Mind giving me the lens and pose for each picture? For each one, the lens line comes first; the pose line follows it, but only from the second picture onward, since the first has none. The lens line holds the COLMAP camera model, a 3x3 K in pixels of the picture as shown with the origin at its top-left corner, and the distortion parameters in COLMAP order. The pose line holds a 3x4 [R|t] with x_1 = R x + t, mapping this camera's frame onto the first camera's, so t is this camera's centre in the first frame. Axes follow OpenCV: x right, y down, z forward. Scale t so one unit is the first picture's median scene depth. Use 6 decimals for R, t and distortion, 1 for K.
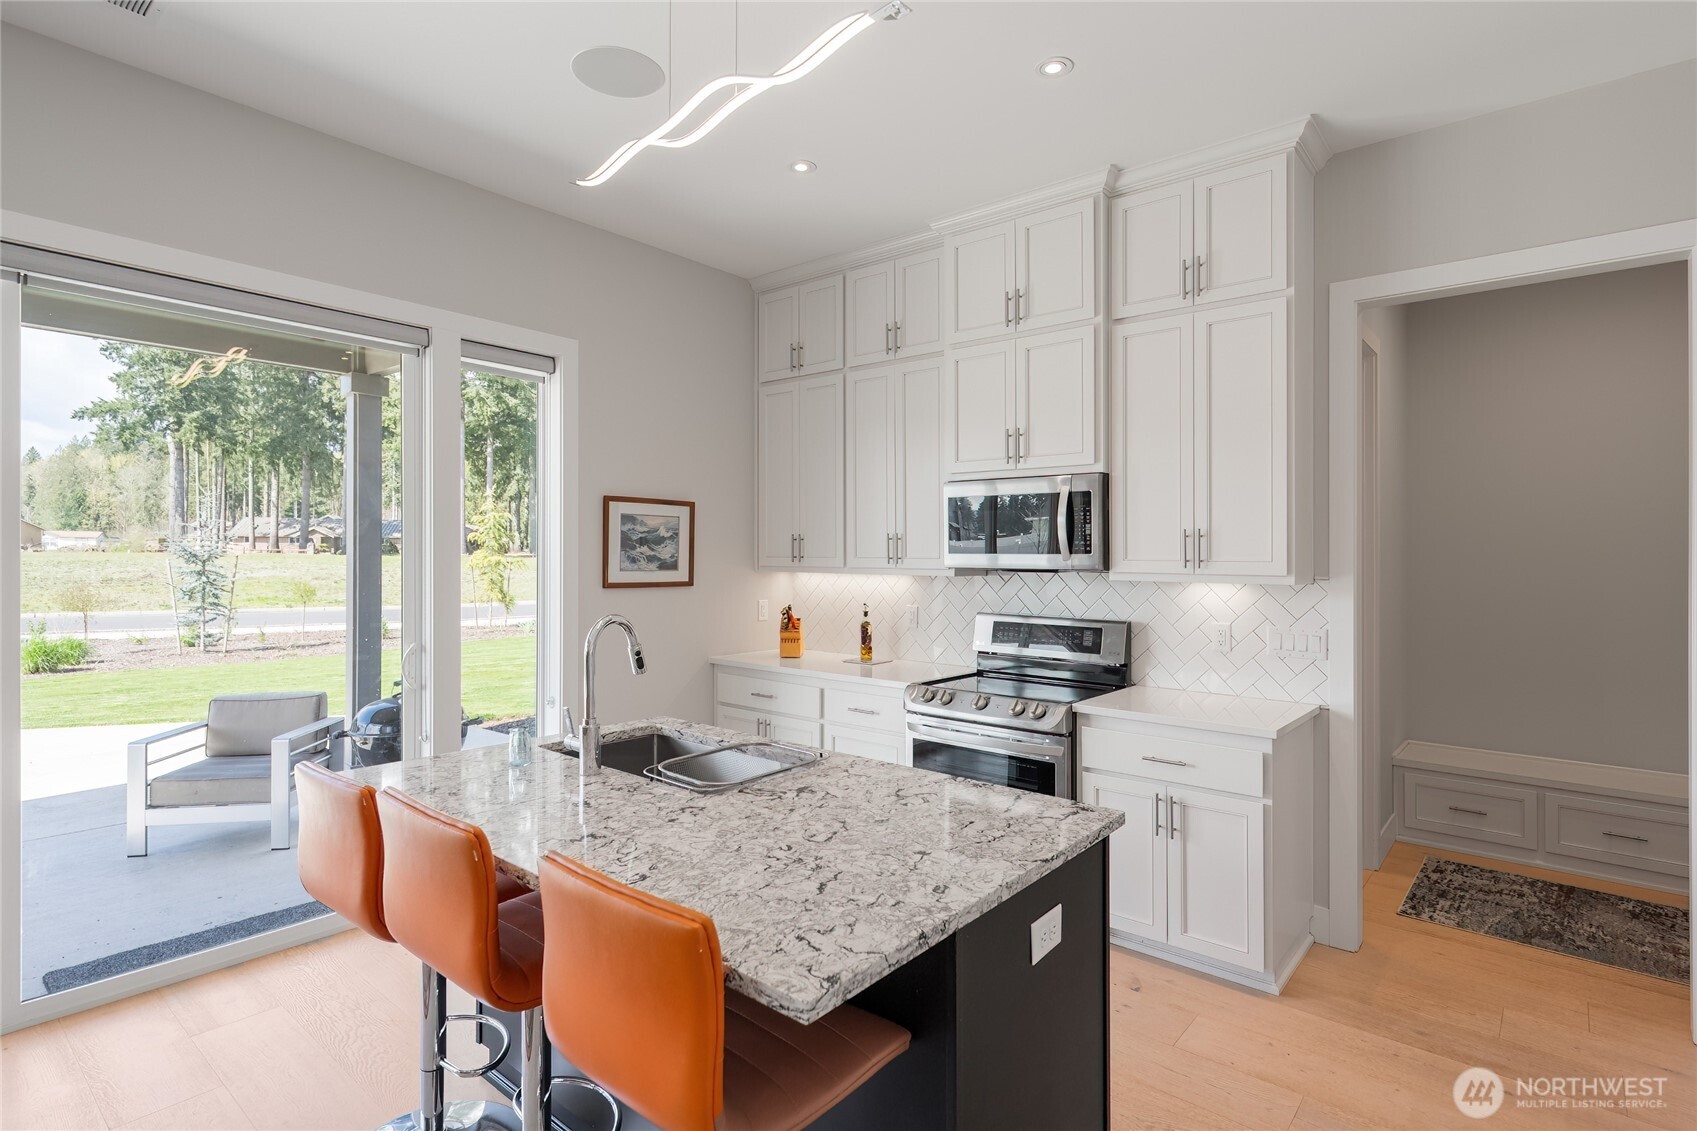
lens RADIAL K [[846.7, 0, 848.5], [0, 846.7, 565.5], [0, 0, 1]] dist [-0.001648, 0.000066]
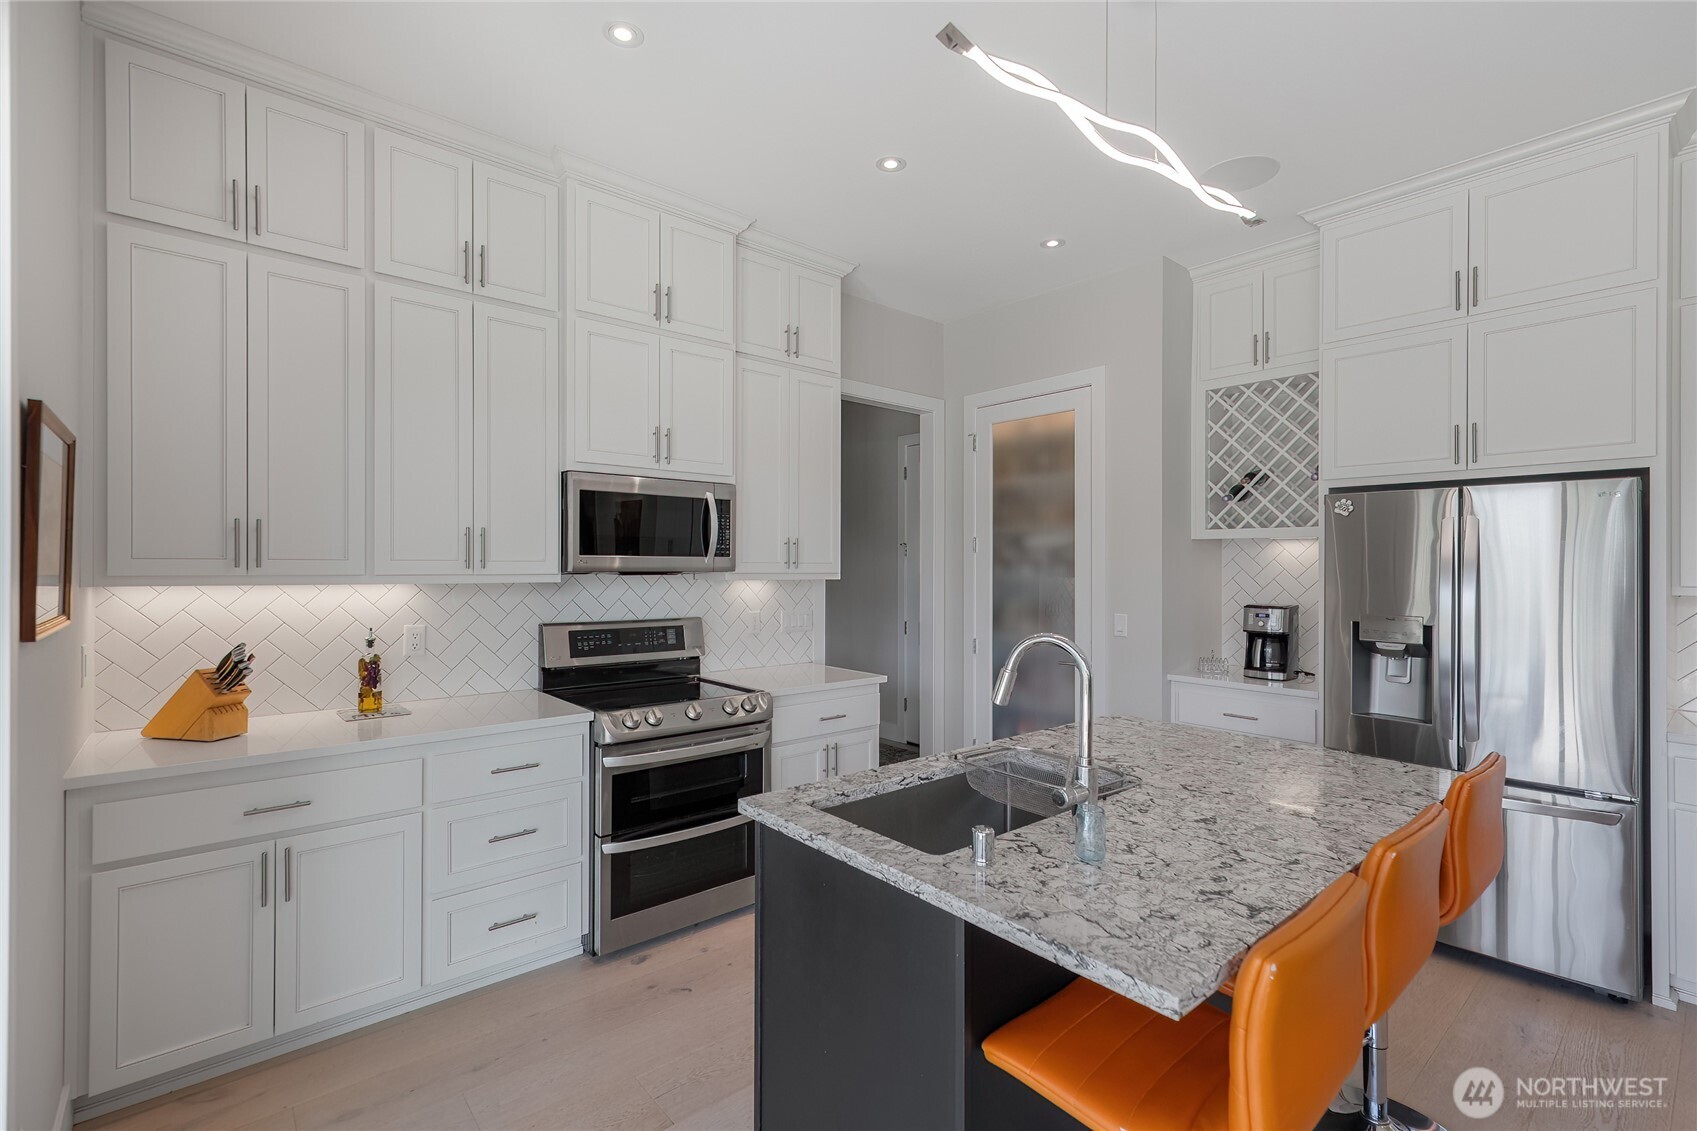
lens RADIAL K [[757.4, 0, 848.5], [0, 757.4, 565.5], [0, 0, 1]] dist [0.002767, 0.000702]
pose [[0.163918, -0.008579, 0.986437, -0.563516], [0.006701, 0.999949, 0.007583, -0.007604], [-0.986451, 0.005367, 0.163967, 0.578922]]
